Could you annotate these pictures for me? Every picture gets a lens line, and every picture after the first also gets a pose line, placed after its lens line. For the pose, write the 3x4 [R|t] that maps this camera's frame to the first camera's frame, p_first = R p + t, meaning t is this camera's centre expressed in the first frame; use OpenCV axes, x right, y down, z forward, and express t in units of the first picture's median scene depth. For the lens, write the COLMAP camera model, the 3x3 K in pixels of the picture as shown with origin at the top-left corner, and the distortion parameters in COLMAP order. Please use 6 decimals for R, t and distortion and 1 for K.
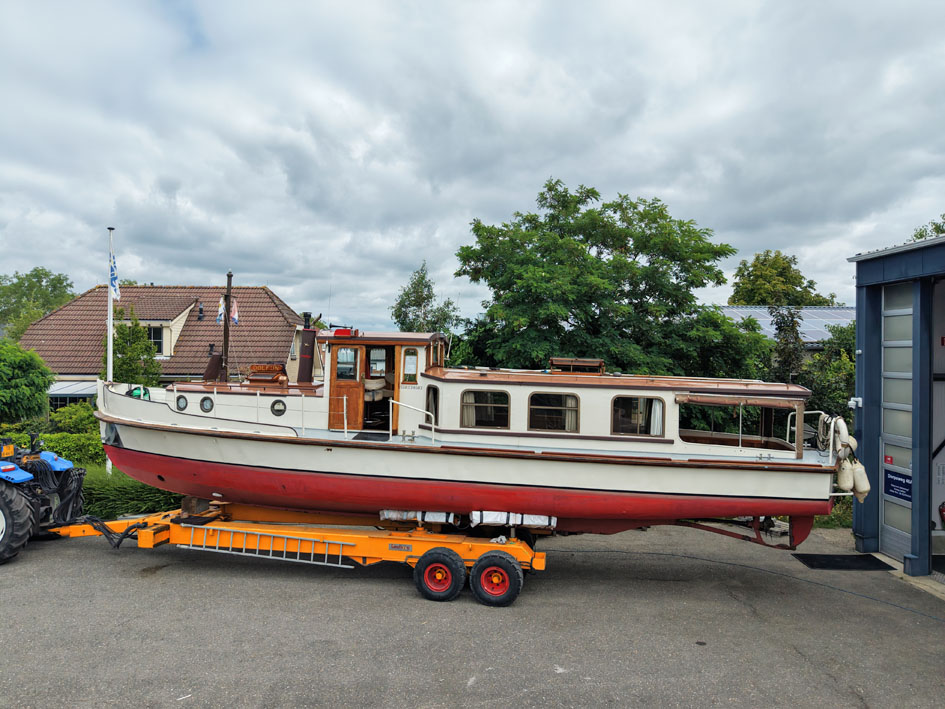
lens RADIAL K [[631.1, 0, 469.0], [0, 631.1, 354.5], [0, 0, 1]] dist [0.051144, -0.063631]
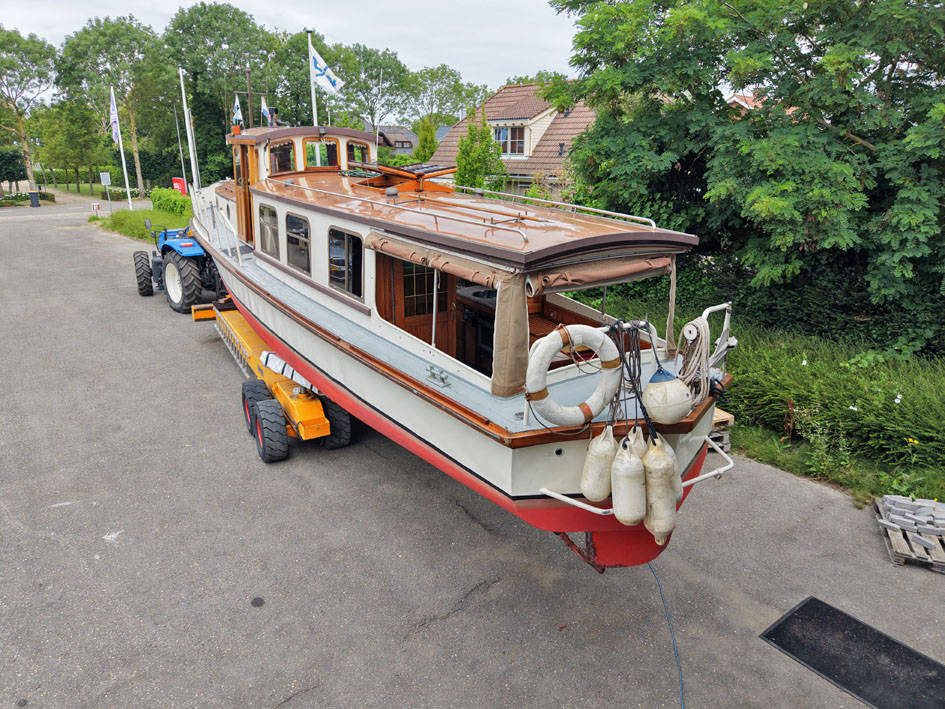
lens RADIAL K [[631.1, 0, 469.0], [0, 631.1, 354.5], [0, 0, 1]] dist [0.051144, -0.063631]
pose [[0.648989, 0.229264, -0.725432, 0.755727], [0.000437, 0.953402, 0.301702, -0.004353], [0.760798, -0.196118, 0.618647, 0.642115]]
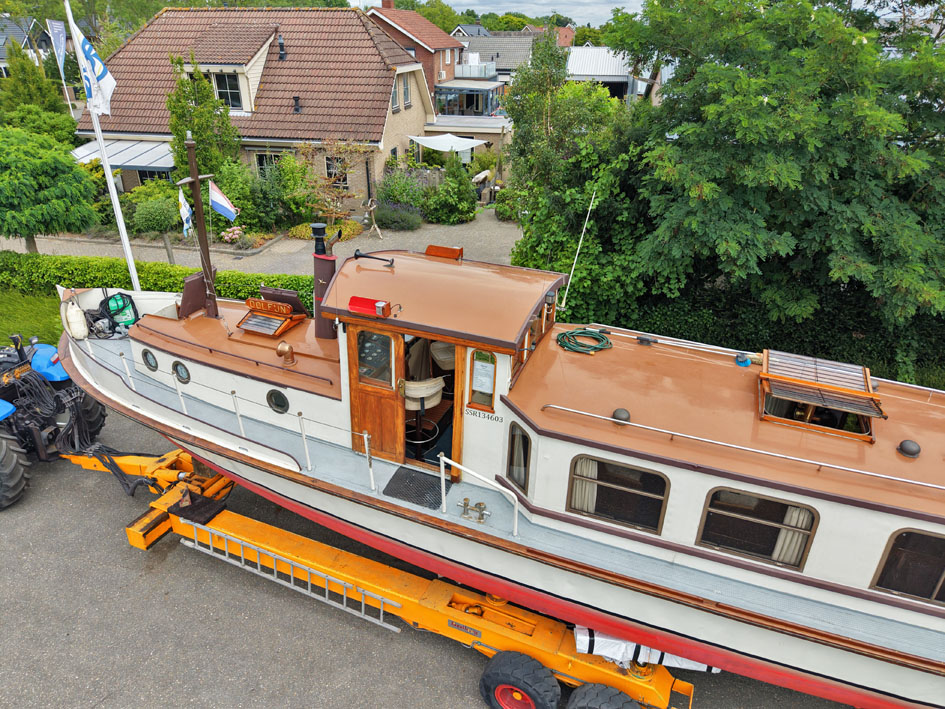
lens RADIAL K [[631.1, 0, 469.0], [0, 631.1, 354.5], [0, 0, 1]] dist [0.051144, -0.063631]
pose [[0.976299, 0.097443, -0.193250, -0.002994], [0.000229, 0.892446, 0.451155, -0.244053], [0.216427, -0.440506, 0.871271, 0.539032]]
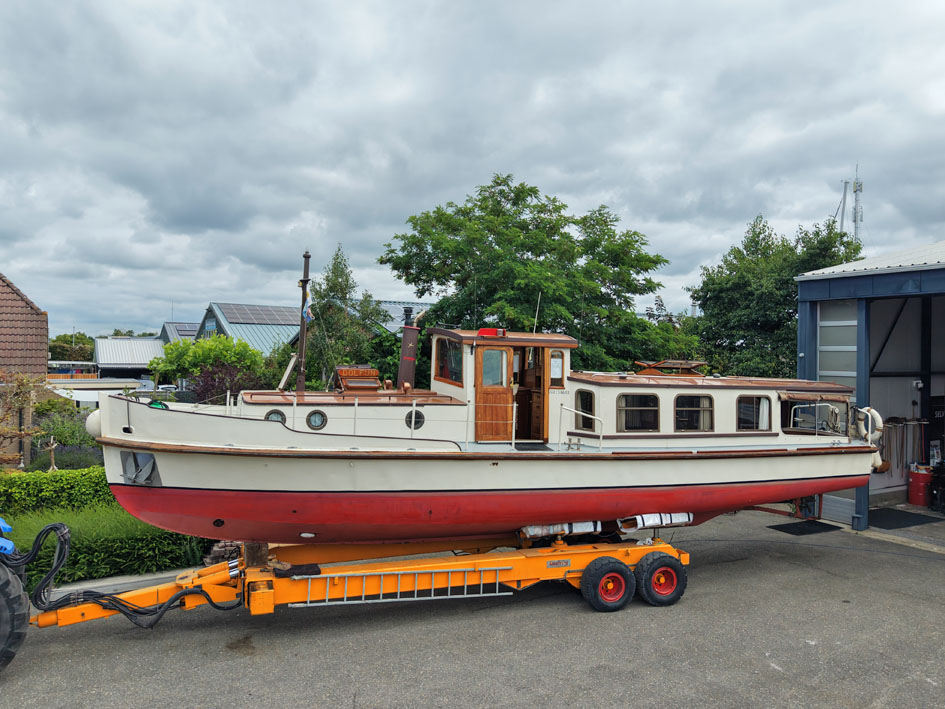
lens RADIAL K [[706.9, 0, 472.5], [0, 706.9, 354.5], [0, 0, 1]] dist [0.054259, -0.070045]
pose [[0.868813, 0.003205, 0.495131, -0.721339], [-0.005446, 0.999980, 0.003083, -0.006276], [-0.495111, -0.005374, 0.868813, 0.152607]]
